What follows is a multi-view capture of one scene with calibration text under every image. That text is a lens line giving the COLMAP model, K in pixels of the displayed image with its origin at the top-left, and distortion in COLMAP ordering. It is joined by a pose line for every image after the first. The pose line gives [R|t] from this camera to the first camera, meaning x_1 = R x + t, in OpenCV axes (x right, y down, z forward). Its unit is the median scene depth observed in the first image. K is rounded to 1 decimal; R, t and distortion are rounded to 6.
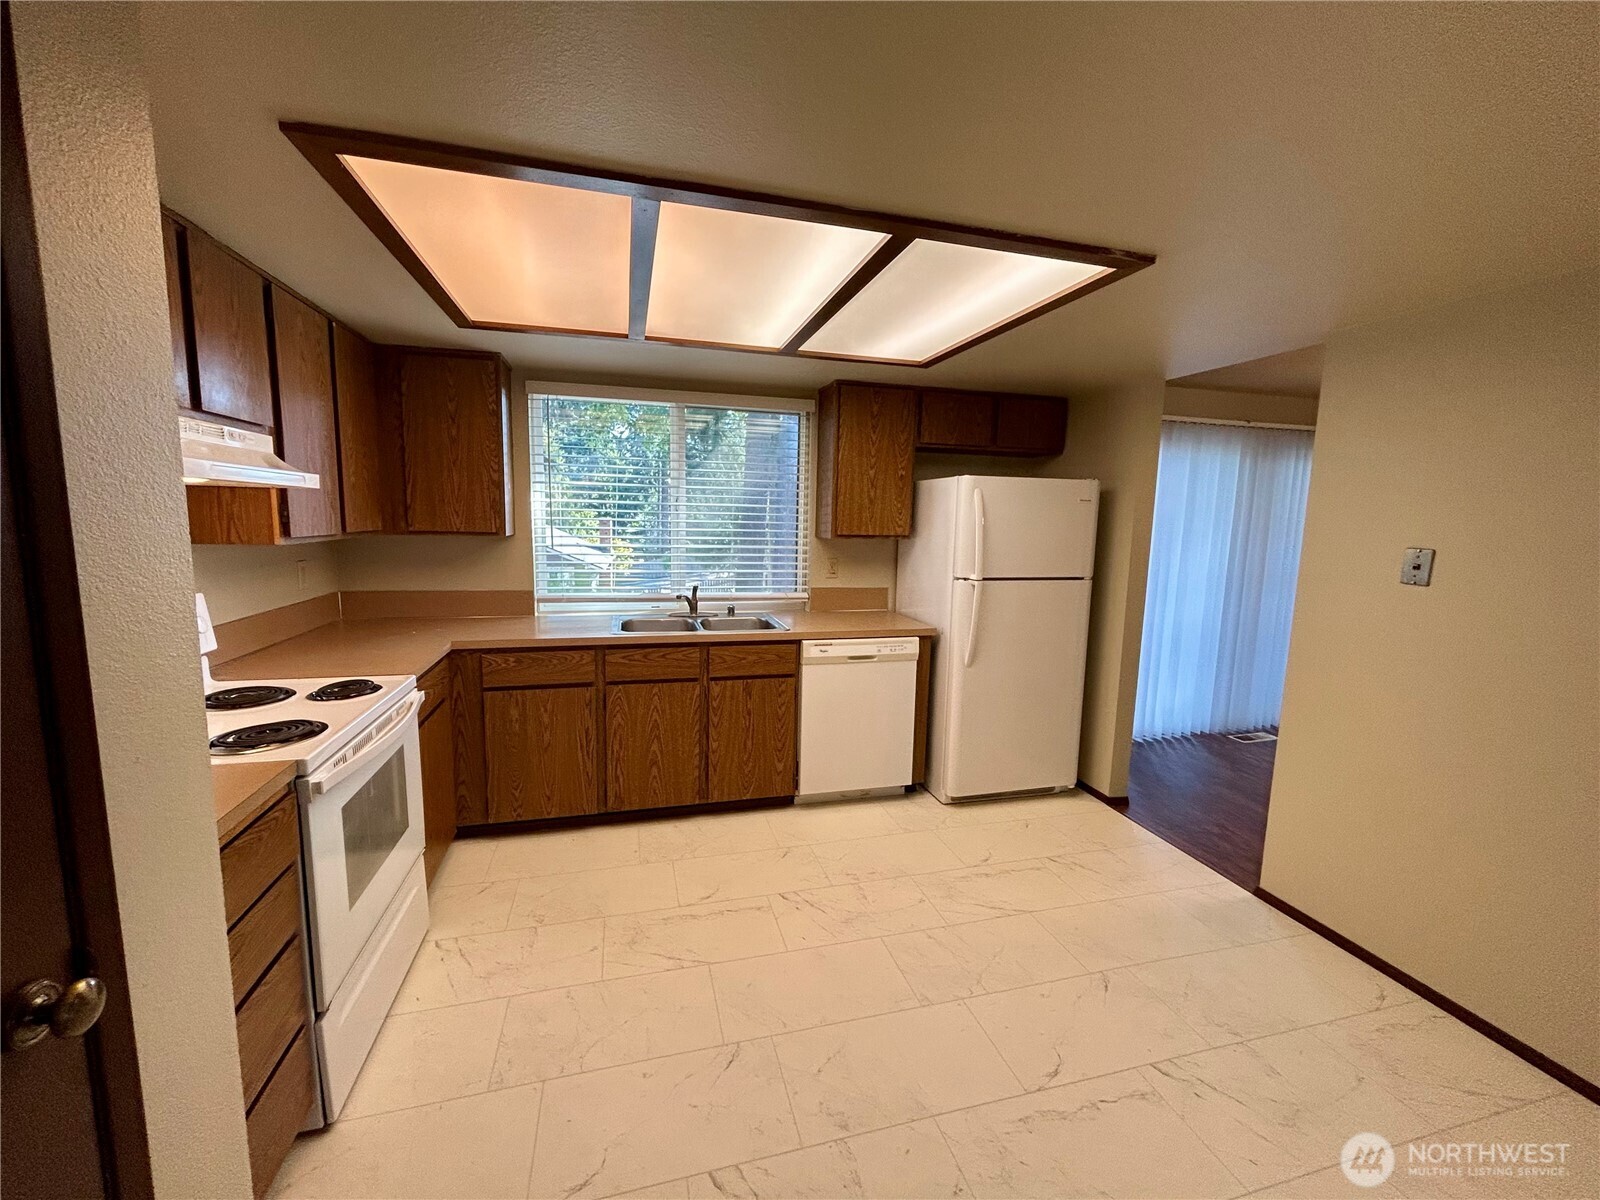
lens RADIAL K [[646.8, 0, 807.2], [0, 646.8, 609.7], [0, 0, 1]] dist [0.002467, -0.000124]
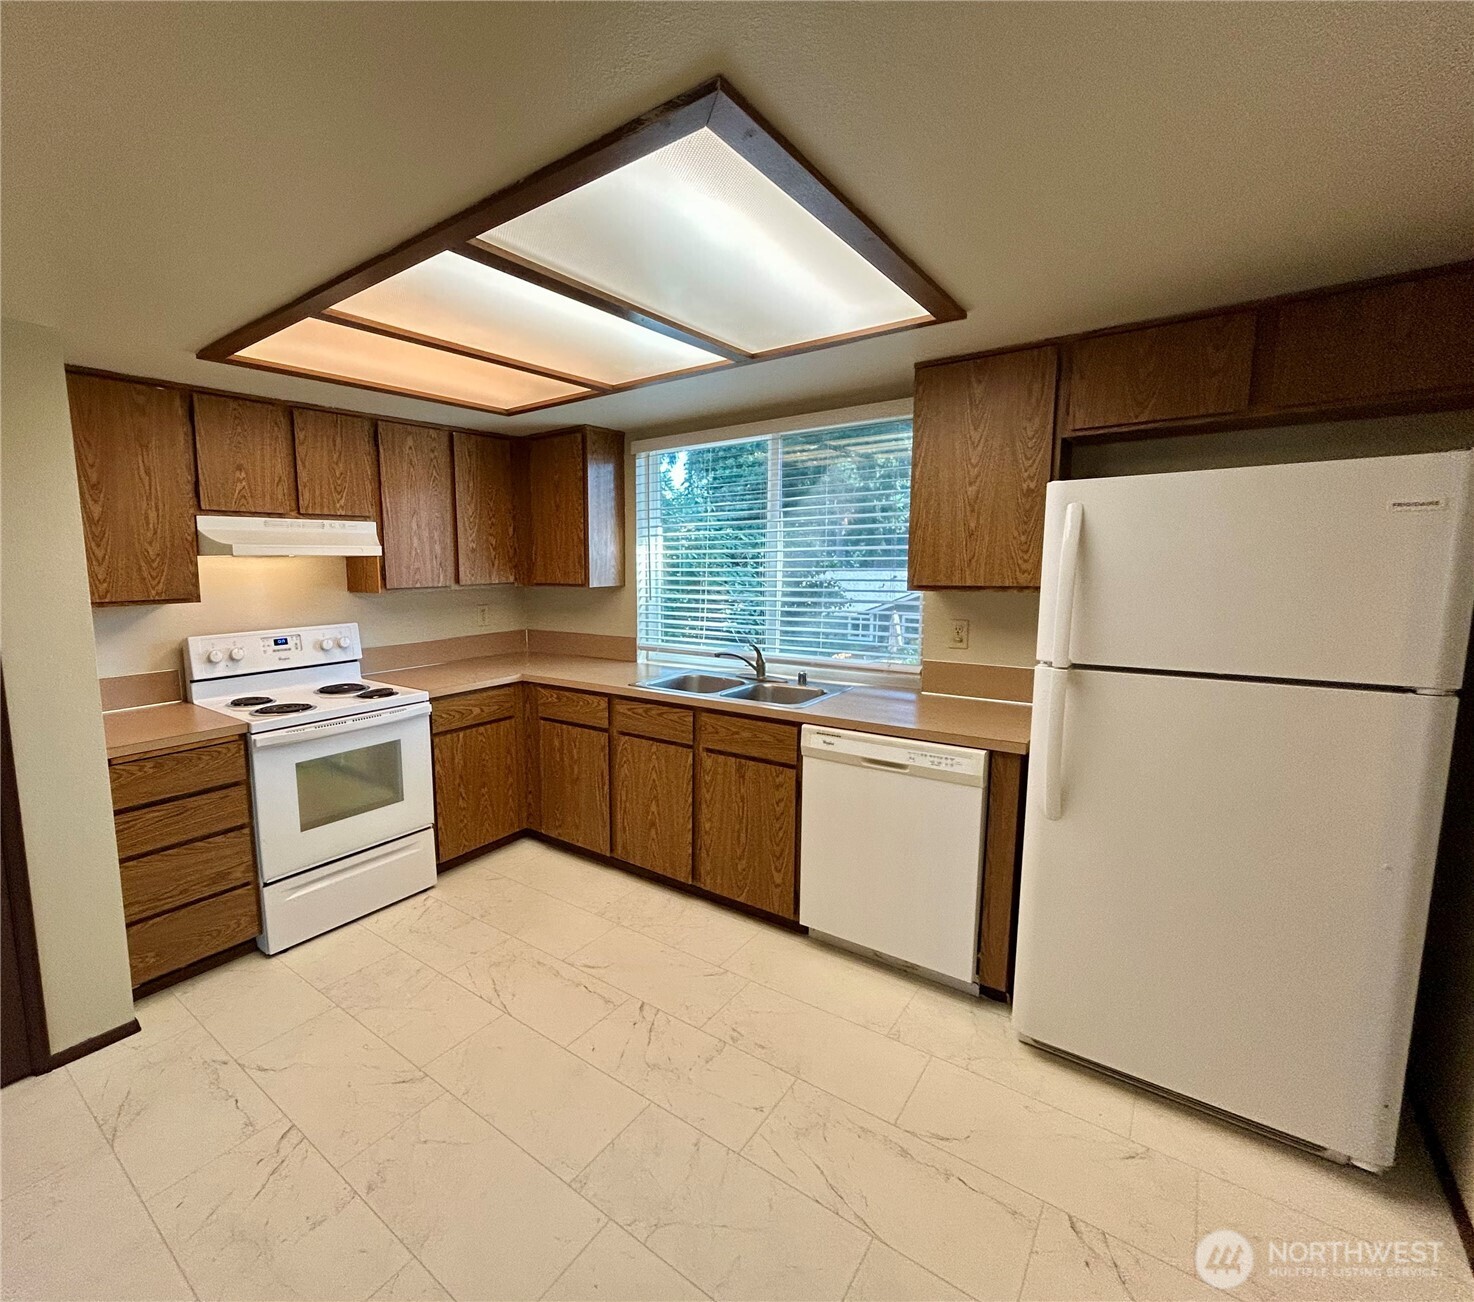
lens RADIAL K [[712.4, 0, 611.9], [0, 712.4, 660.9], [0, 0, 1]] dist [0.006056, -0.000391]
pose [[0.555167, 0.087993, -0.827071, 0.575332], [-0.094080, 0.994650, 0.042671, -0.042524], [0.826401, 0.054122, 0.560475, 0.344034]]
